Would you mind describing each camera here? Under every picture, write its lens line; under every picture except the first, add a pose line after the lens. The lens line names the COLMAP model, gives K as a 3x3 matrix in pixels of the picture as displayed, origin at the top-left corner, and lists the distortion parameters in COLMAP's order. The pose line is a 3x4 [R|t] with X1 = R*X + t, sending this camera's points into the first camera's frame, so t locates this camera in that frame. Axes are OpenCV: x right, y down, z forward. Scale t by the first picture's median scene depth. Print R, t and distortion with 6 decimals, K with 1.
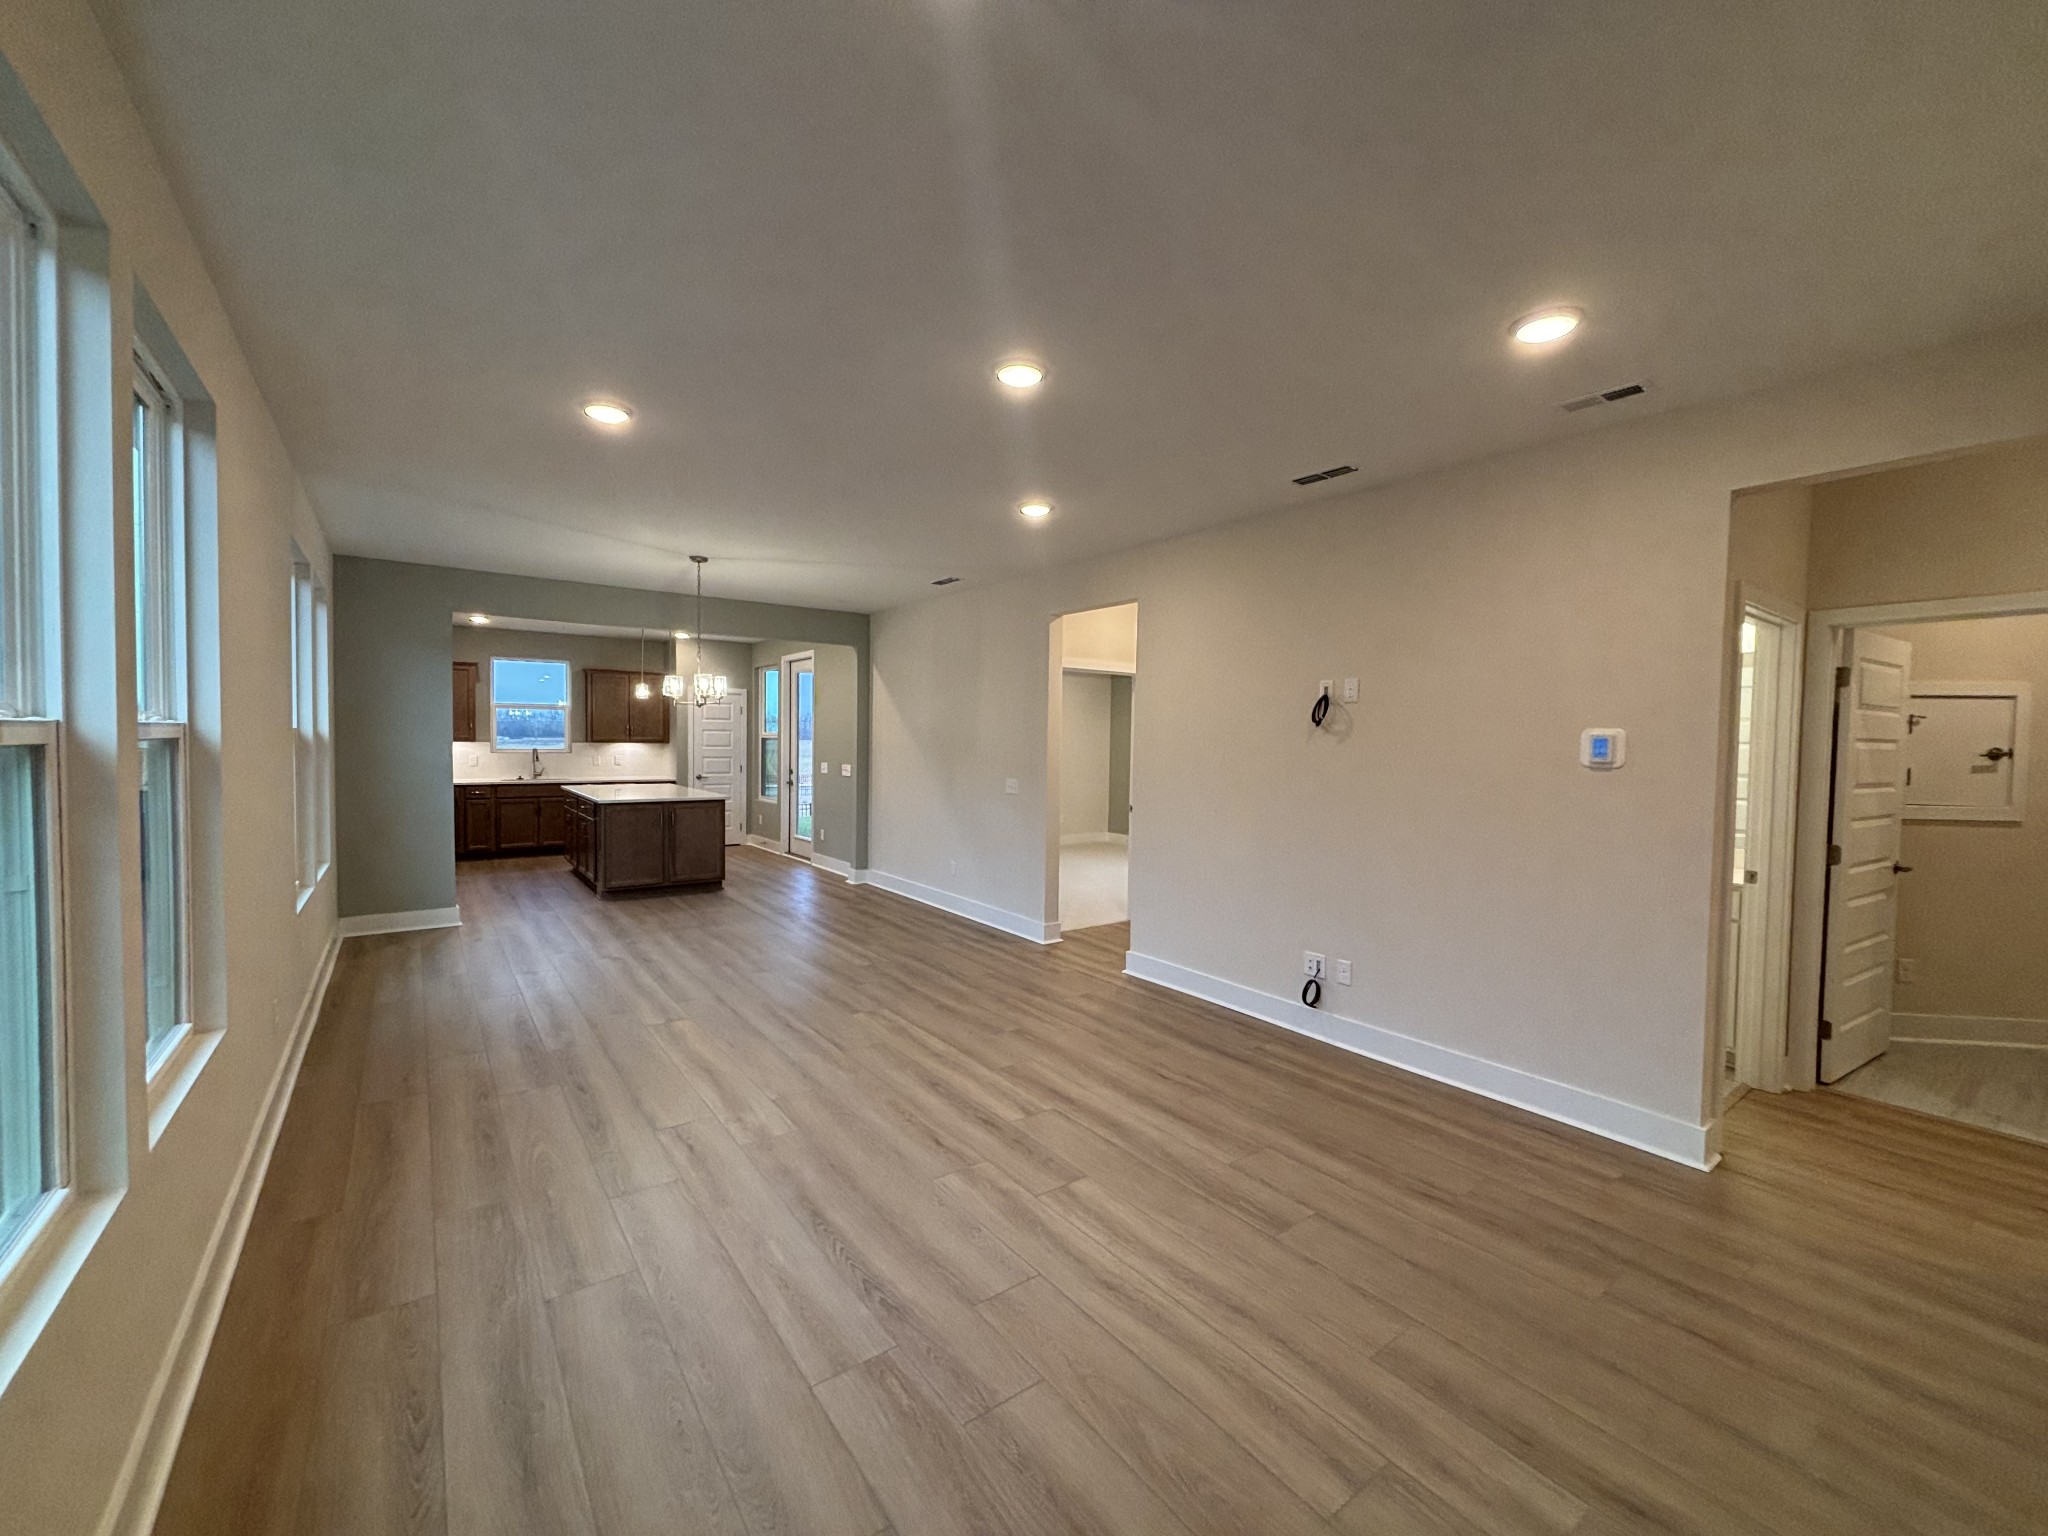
lens RADIAL K [[826.5, 0, 1024.0], [0, 826.5, 768.0], [0, 0, 1]] dist [0.013817, -0.000101]
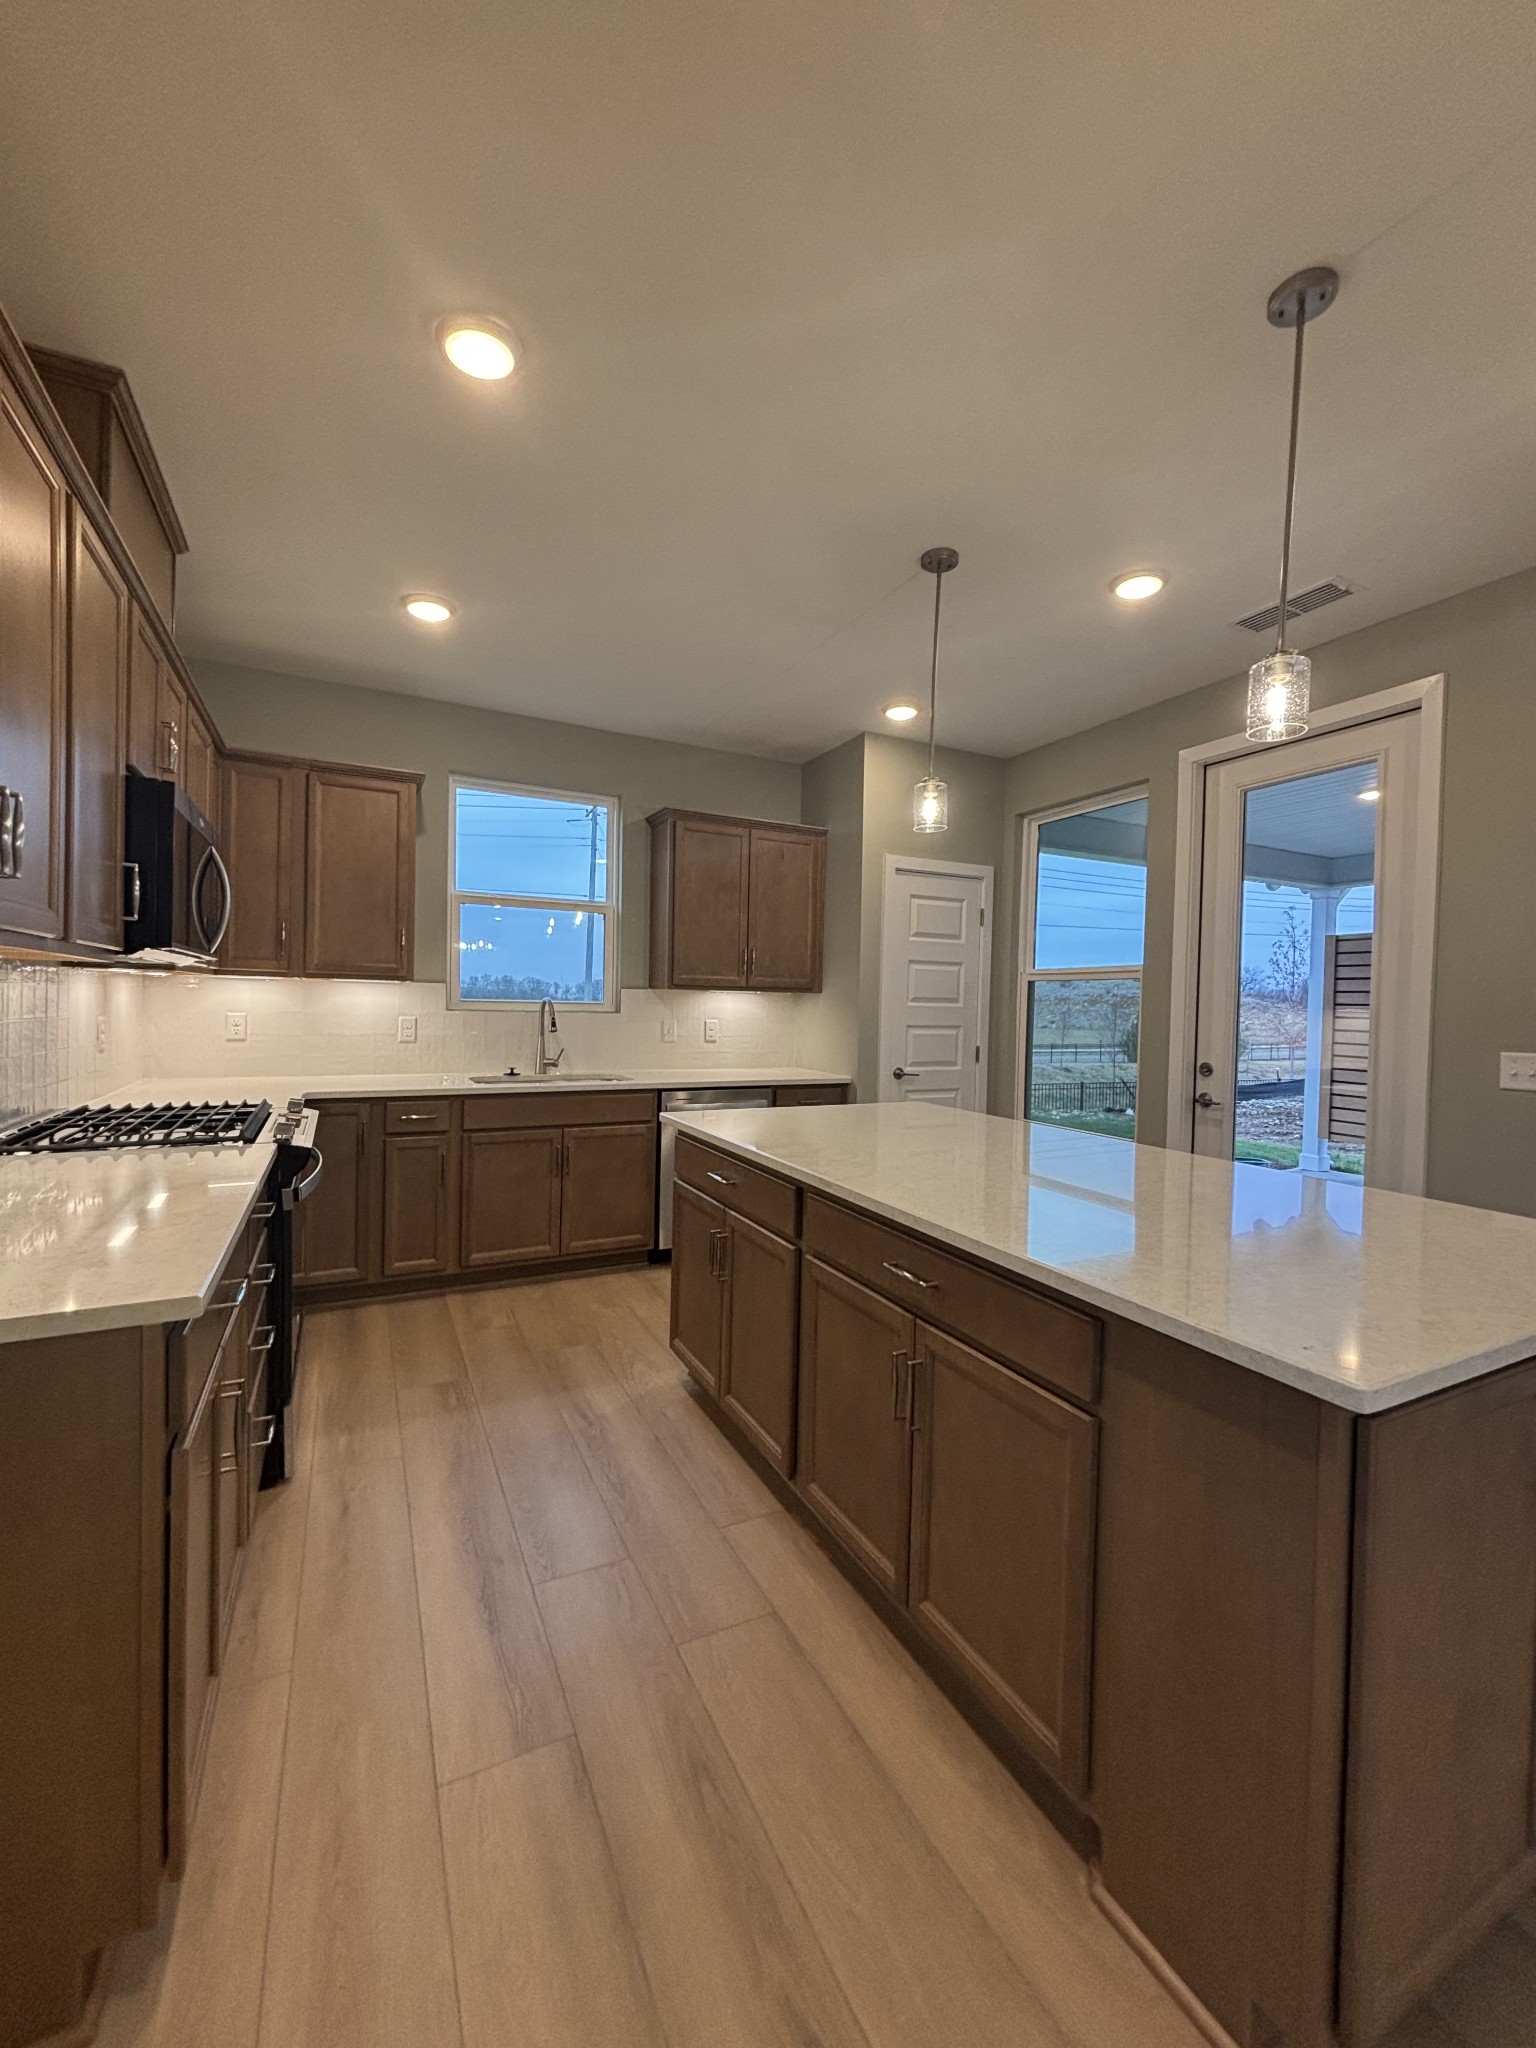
lens RADIAL K [[826.3, 0, 768.0], [0, 826.3, 1024.0], [0, 0, 1]] dist [0.110671, -0.000055]
pose [[0.987433, 0.011634, -0.157610, -0.697597], [-0.013170, 0.999875, -0.008705, -0.017215], [0.157489, 0.010671, 0.987463, 1.025737]]
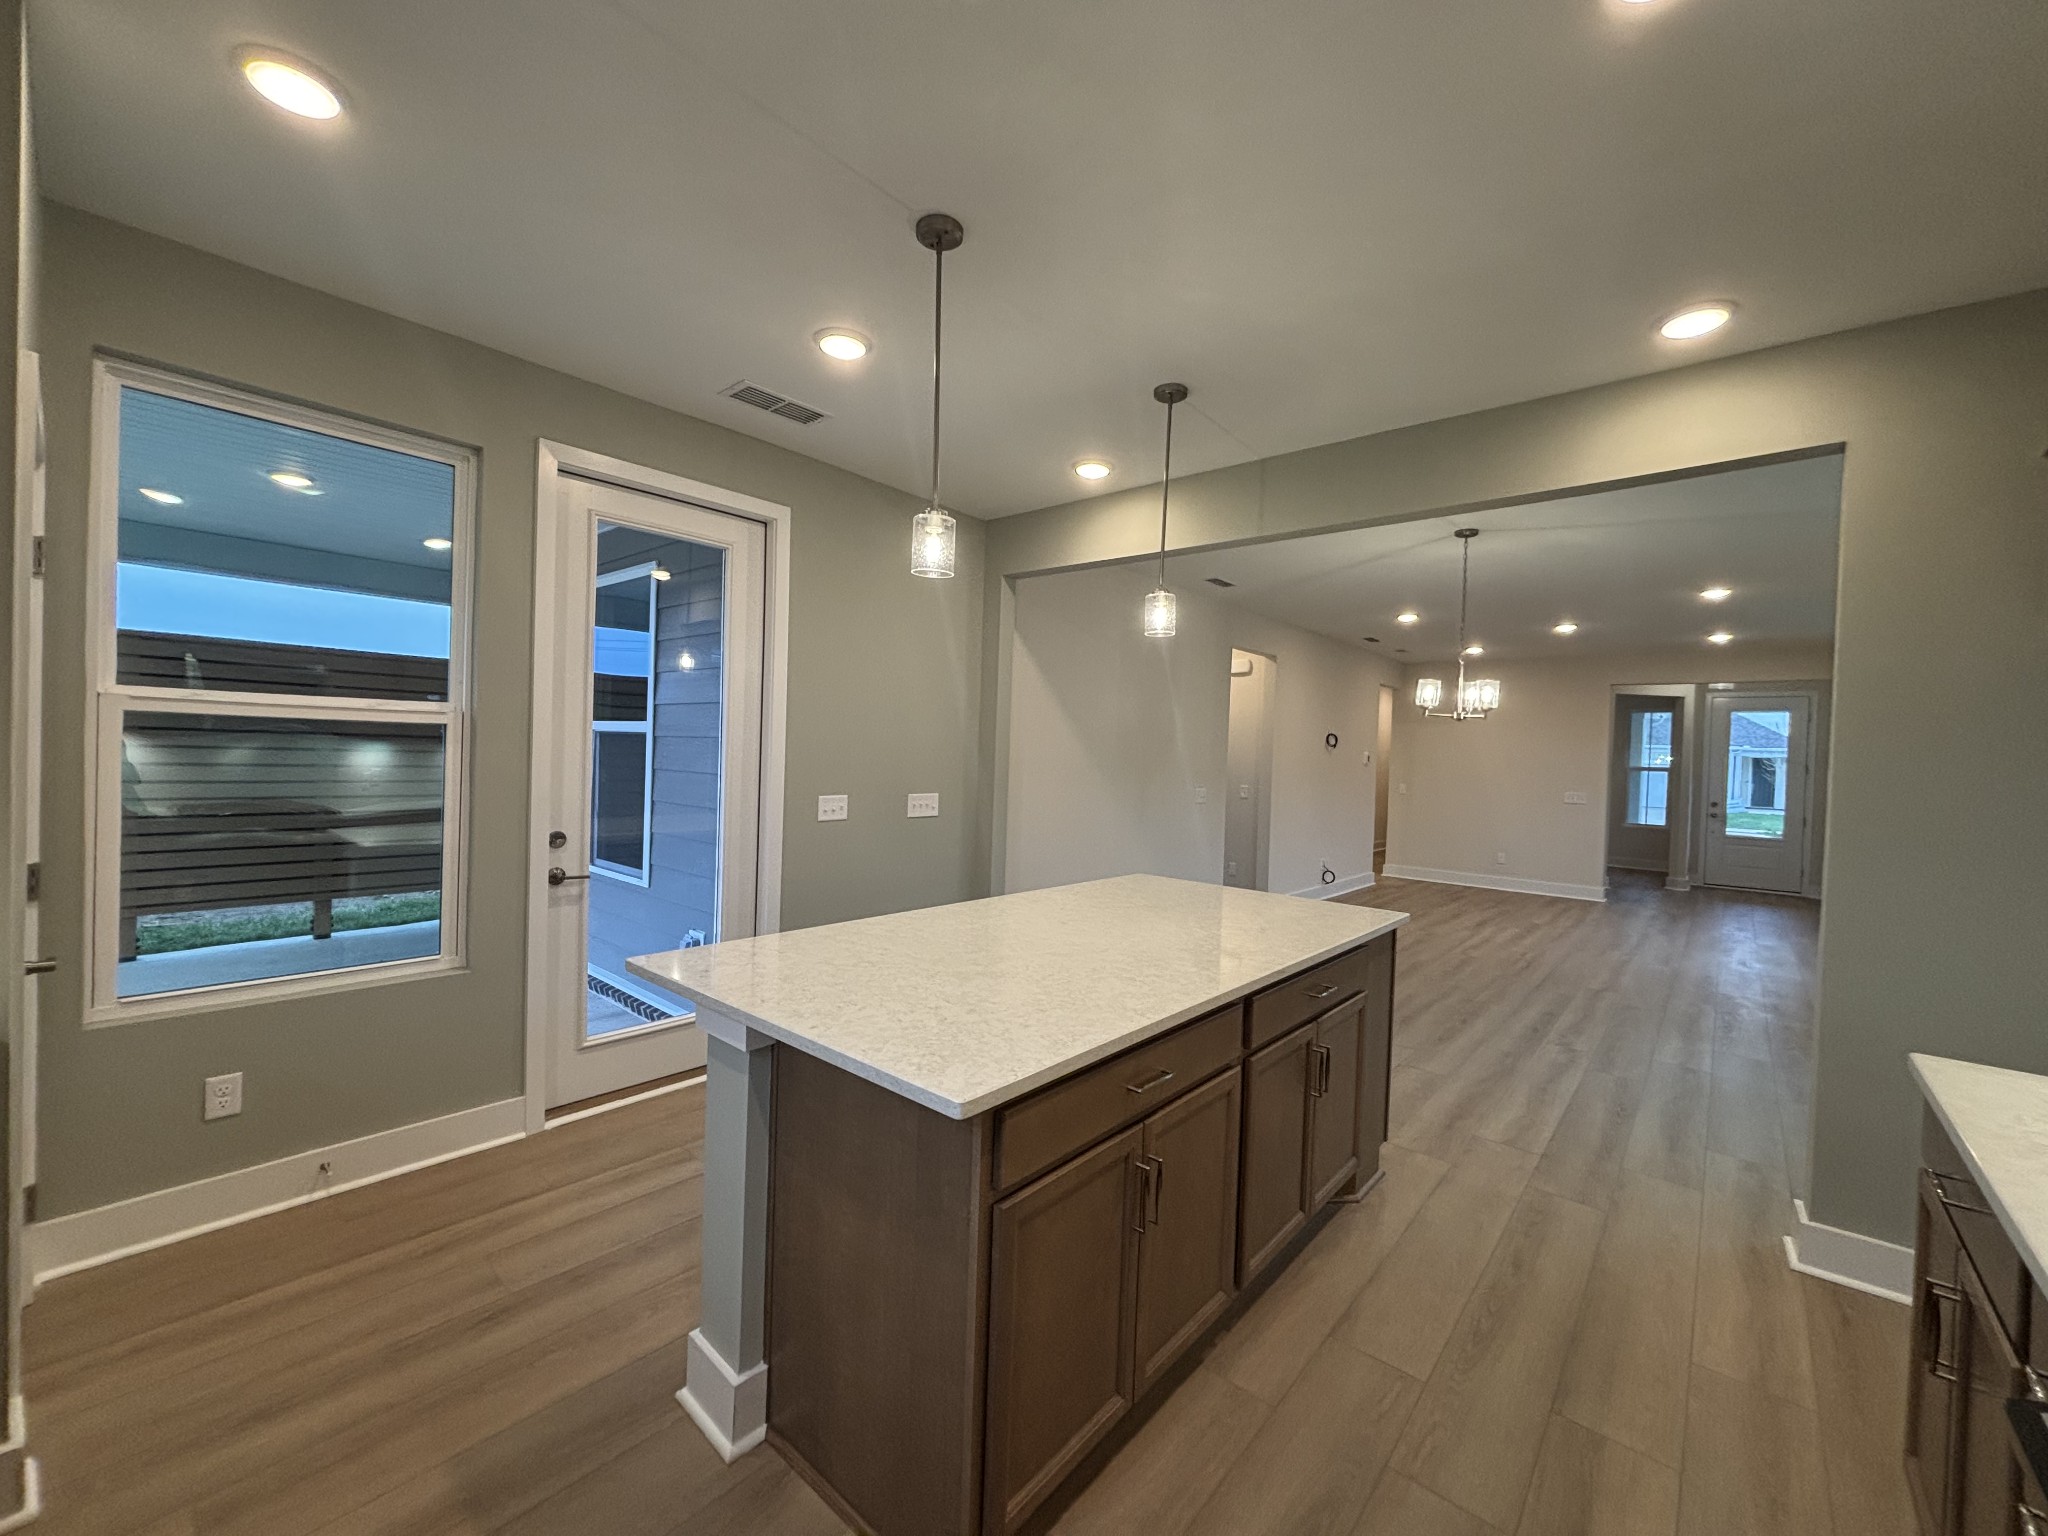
lens RADIAL K [[826.5, 0, 1024.0], [0, 826.5, 768.0], [0, 0, 1]] dist [0.013817, -0.000101]
pose [[-0.221972, -0.039961, 0.974234, -1.010374], [-0.004770, 0.999192, 0.039898, -0.055583], [-0.975041, 0.004209, -0.221983, 1.488183]]
